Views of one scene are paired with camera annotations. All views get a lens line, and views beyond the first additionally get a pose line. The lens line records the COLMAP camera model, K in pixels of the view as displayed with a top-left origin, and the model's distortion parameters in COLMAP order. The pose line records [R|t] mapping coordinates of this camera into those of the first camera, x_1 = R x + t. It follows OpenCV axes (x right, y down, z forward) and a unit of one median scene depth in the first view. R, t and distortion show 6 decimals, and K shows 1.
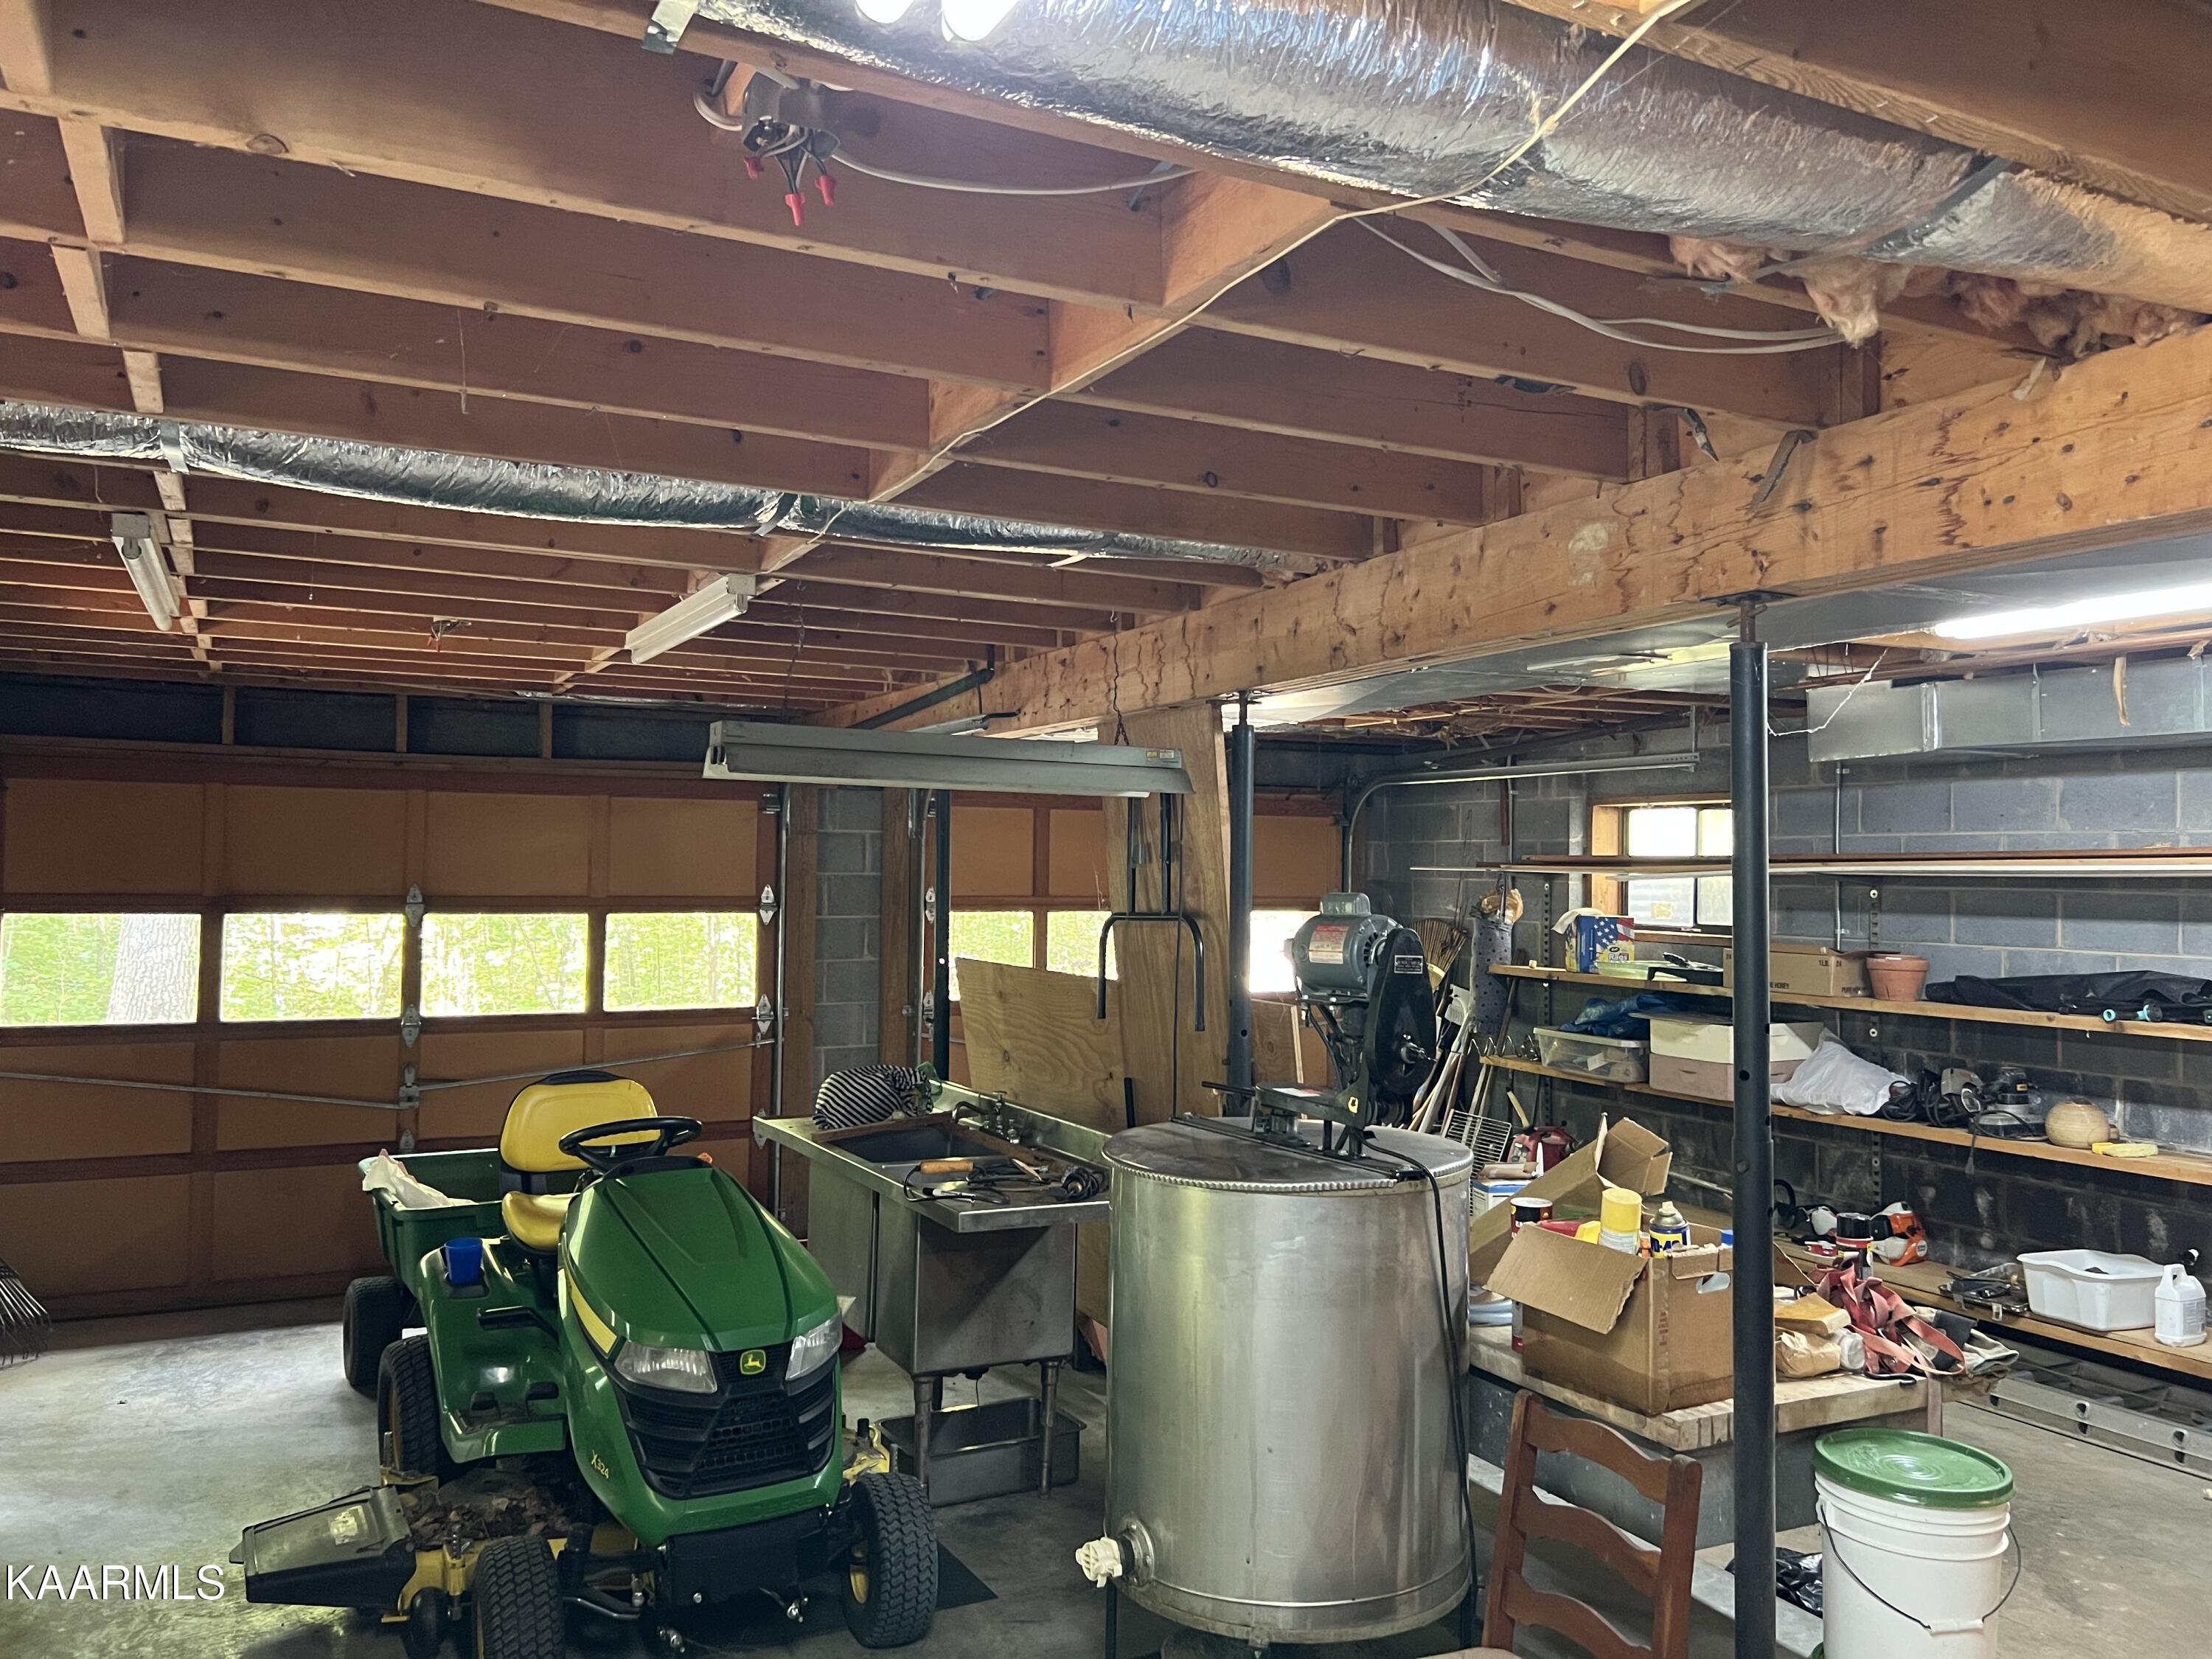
lens RADIAL K [[1671.2, 0, 1116.3], [0, 1671.2, 838.7], [0, 0, 1]] dist [0.028216, -0.023394]
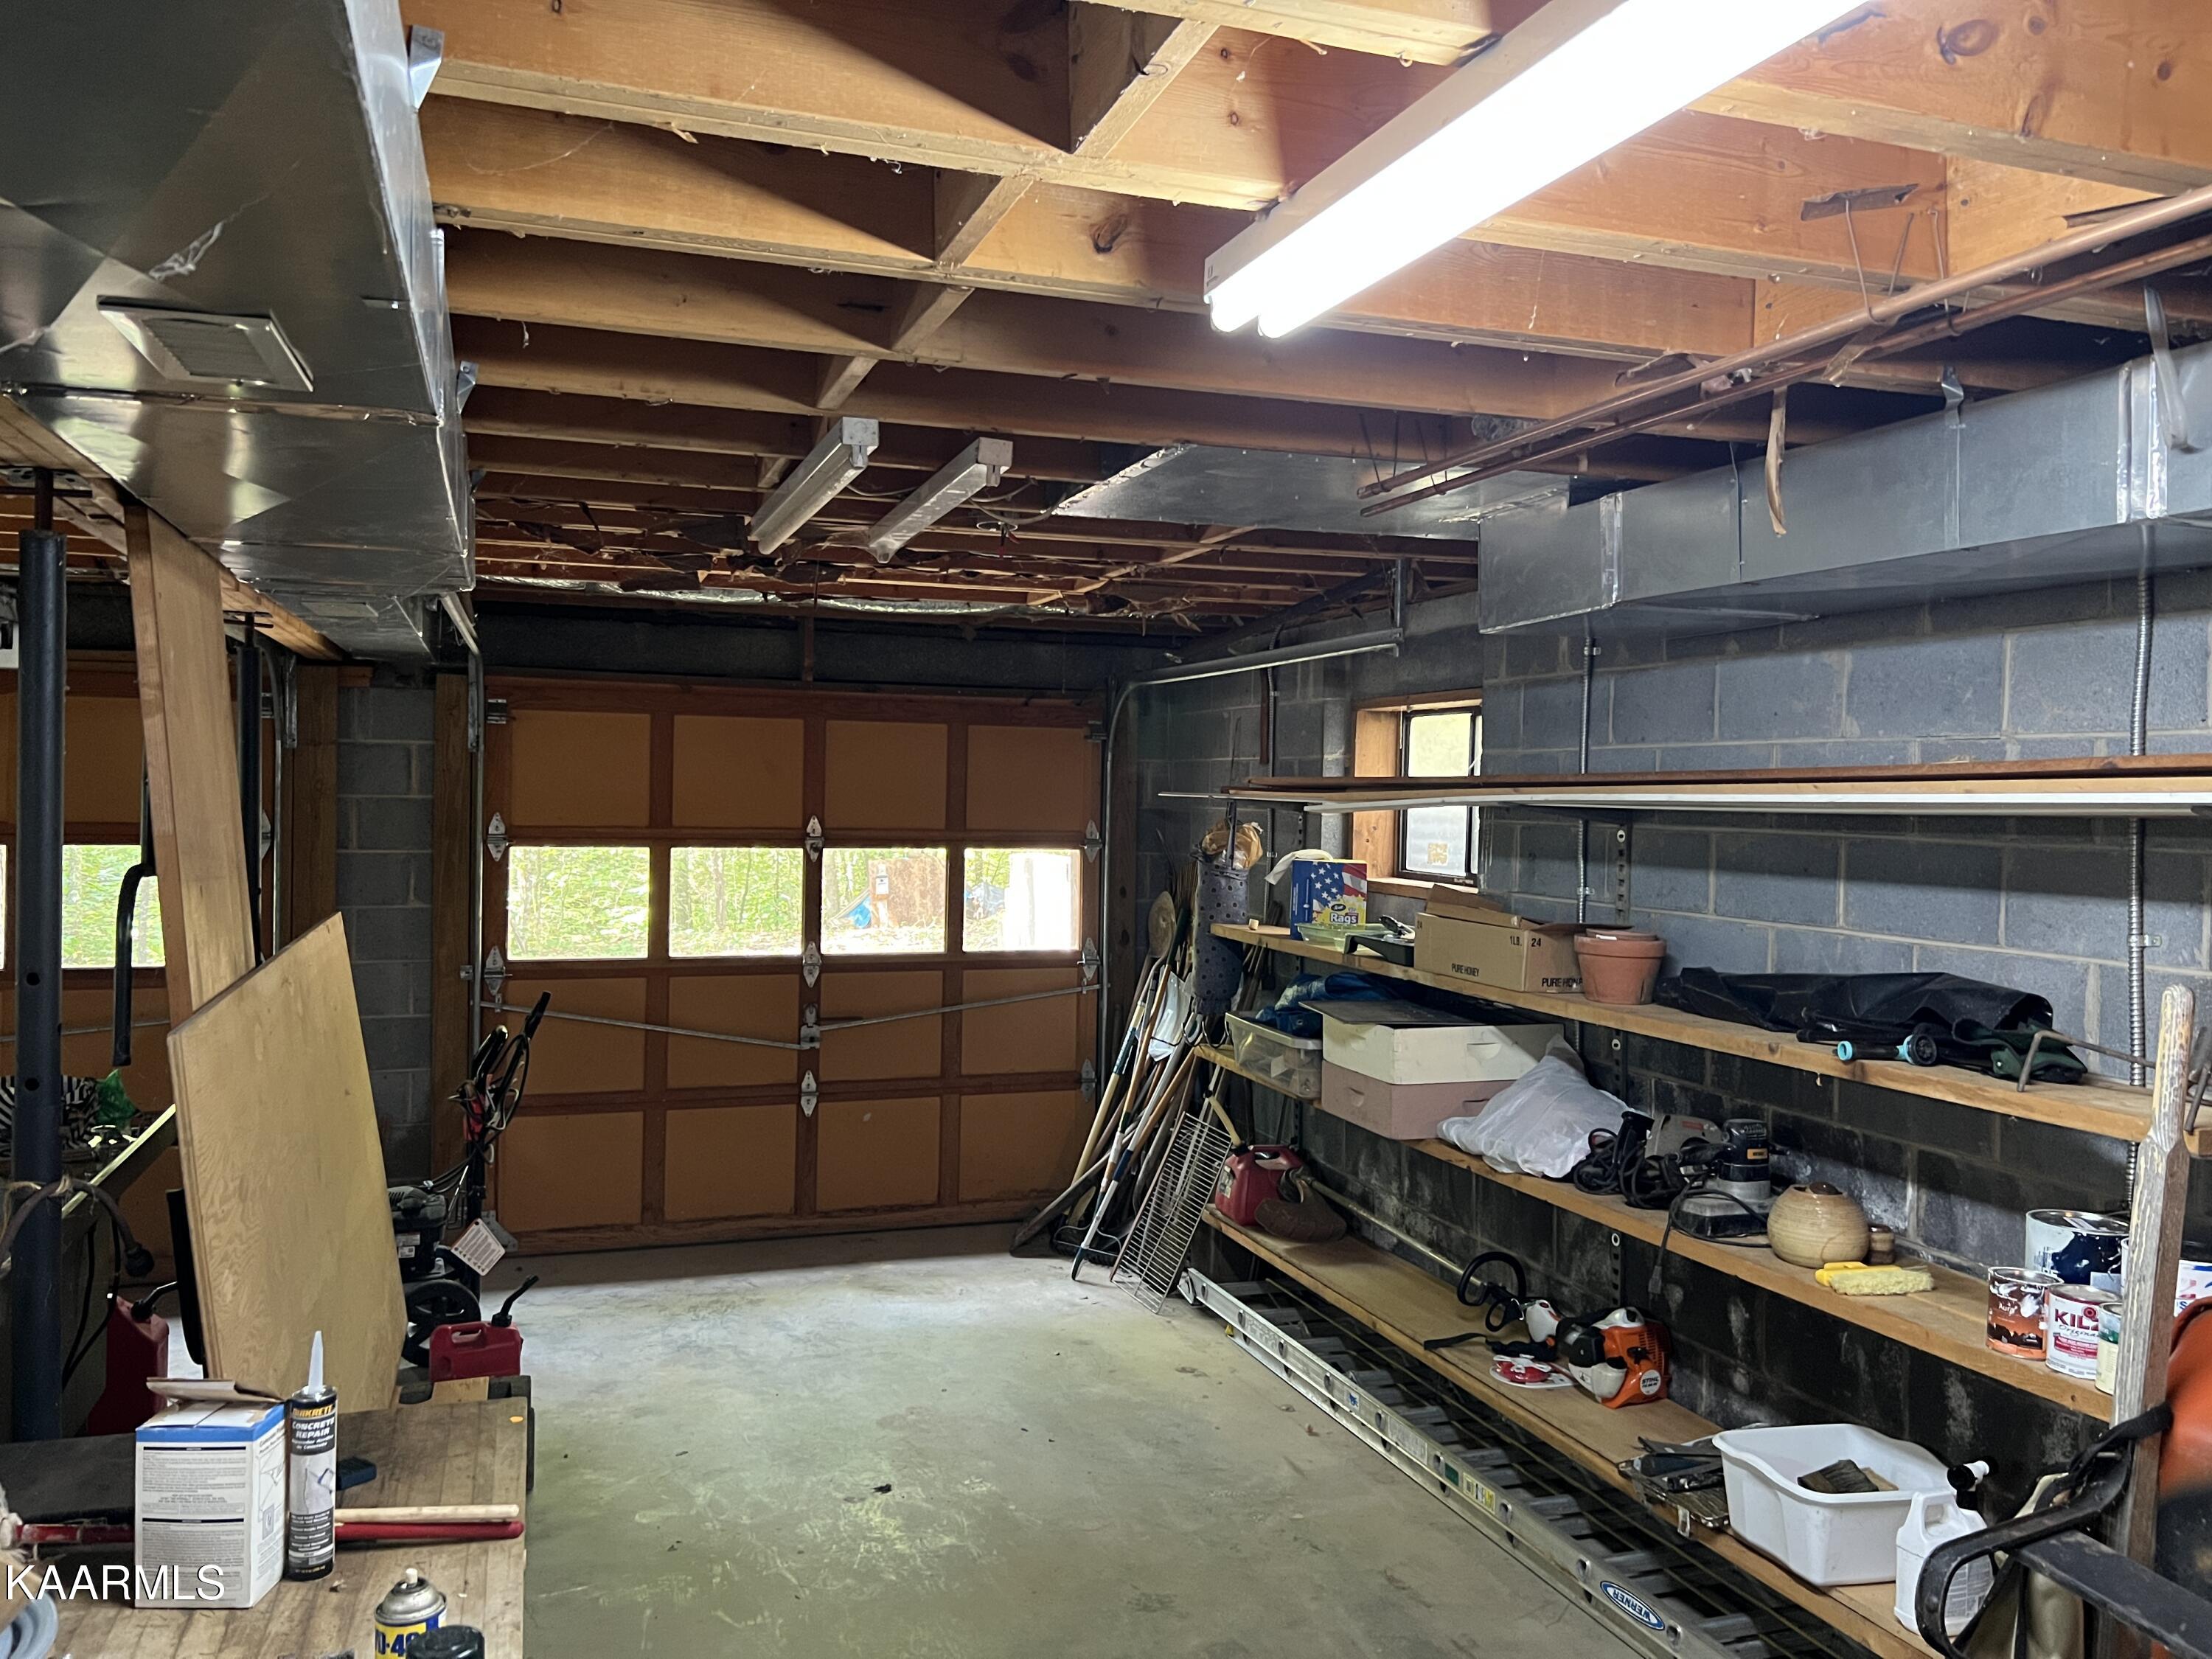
lens RADIAL K [[1671.2, 0, 1093.8], [0, 1671.2, 817.0], [0, 0, 1]] dist [0.028216, -0.023394]
pose [[0.990569, 0.007884, -0.136791, 0.346711], [-0.003516, 0.999477, 0.032142, 0.005212], [0.136973, -0.031358, 0.990078, 0.329146]]
